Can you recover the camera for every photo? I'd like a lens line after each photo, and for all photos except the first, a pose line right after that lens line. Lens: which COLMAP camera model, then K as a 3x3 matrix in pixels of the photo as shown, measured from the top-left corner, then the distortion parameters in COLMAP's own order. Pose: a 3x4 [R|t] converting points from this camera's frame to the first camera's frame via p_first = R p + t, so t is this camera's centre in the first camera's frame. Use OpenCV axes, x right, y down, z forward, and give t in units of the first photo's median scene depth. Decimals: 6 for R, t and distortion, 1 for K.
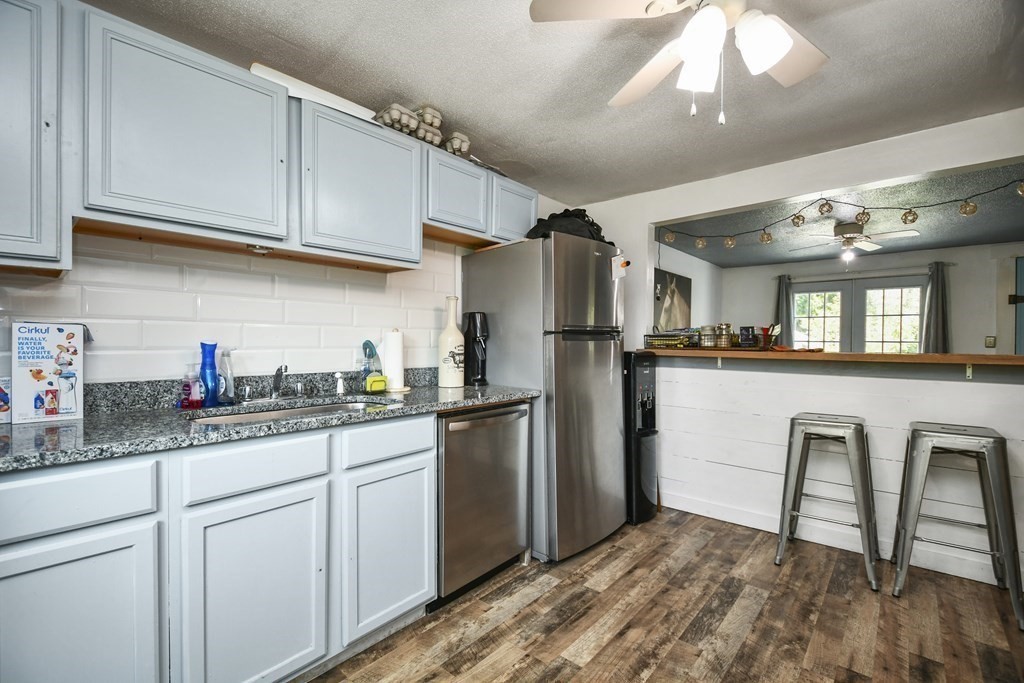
lens RADIAL K [[447.9, 0, 511.9], [0, 447.9, 344.5], [0, 0, 1]] dist [0.000834, -0.000121]
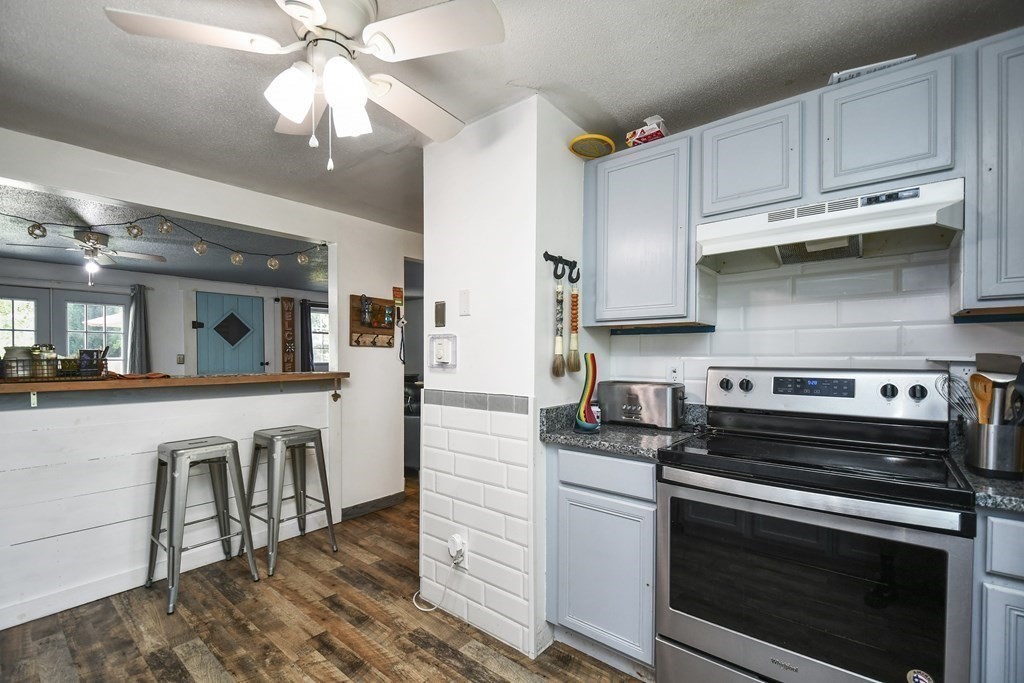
lens RADIAL K [[457.8, 0, 502.6], [0, 457.8, 362.7], [0, 0, 1]] dist [0.001210, -0.000514]
pose [[-0.000508, -0.021820, 0.999762, -0.373687], [0.009044, 0.999721, 0.021824, -0.037242], [-0.999959, 0.009053, -0.000311, 0.365390]]
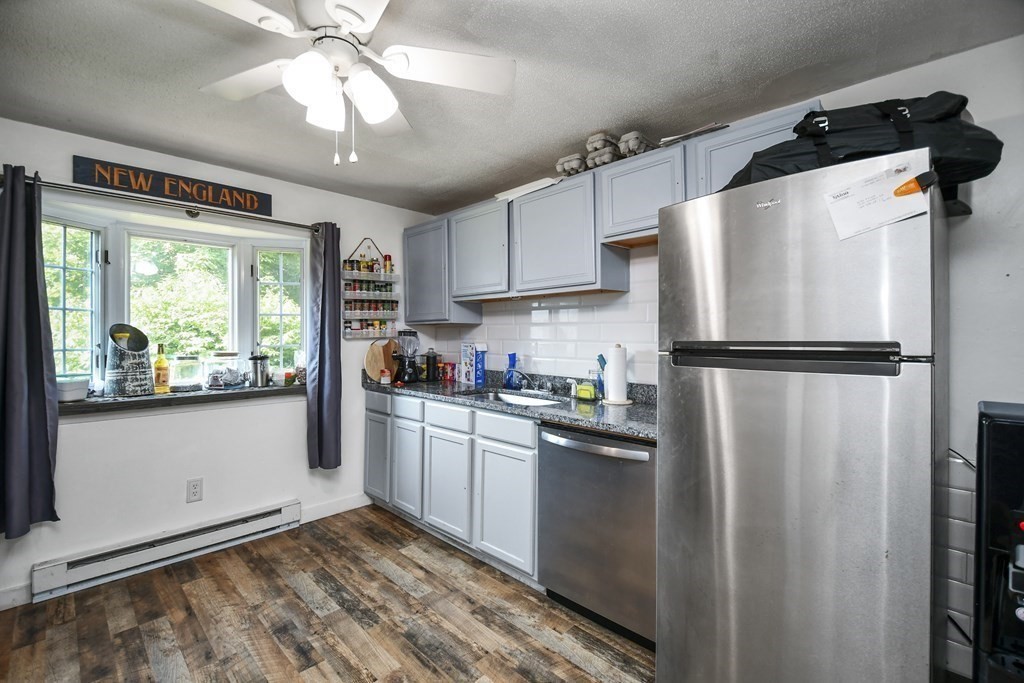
lens RADIAL K [[449.8, 0, 502.8], [0, 449.8, 335.9], [0, 0, 1]] dist [0.040414, -0.028979]
pose [[-0.075843, -0.004352, -0.997110, 0.906314], [-0.011724, 0.999925, -0.003472, -0.052977], [0.997051, 0.011427, -0.075888, 0.892294]]
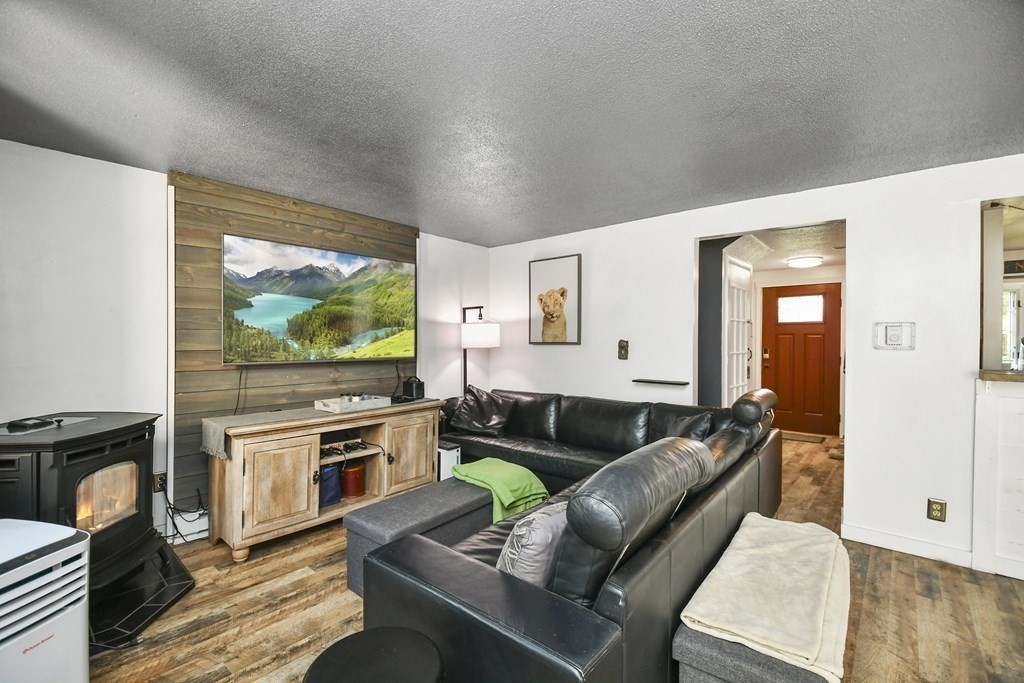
lens RADIAL K [[445.1, 0, 508.1], [0, 445.1, 342.9], [0, 0, 1]] dist [0.020659, -0.013493]
pose [[-0.999902, -0.008905, 0.010831, 2.538497], [-0.008731, 0.999834, 0.016004, -0.058367], [-0.010972, 0.015908, -0.999813, 2.214636]]
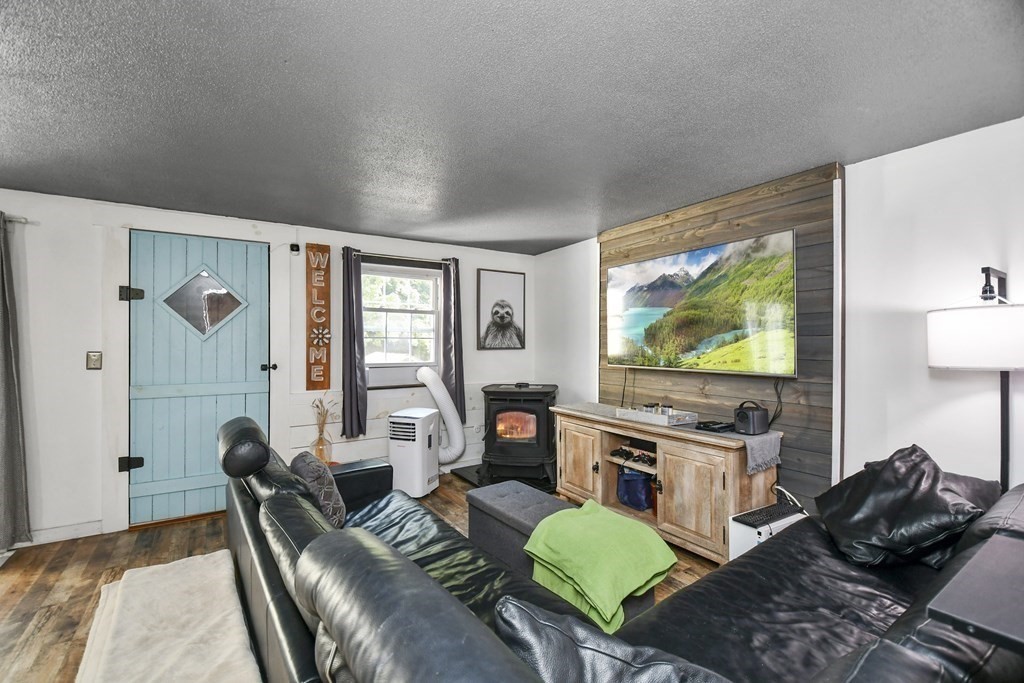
lens RADIAL K [[445.1, 0, 508.1], [0, 445.1, 342.9], [0, 0, 1]] dist [0.020659, -0.013493]
pose [[0.282955, -0.005045, 0.959120, 1.555966], [0.008854, 0.999957, 0.002648, -0.063557], [-0.959092, 0.007743, 0.282987, 0.718848]]
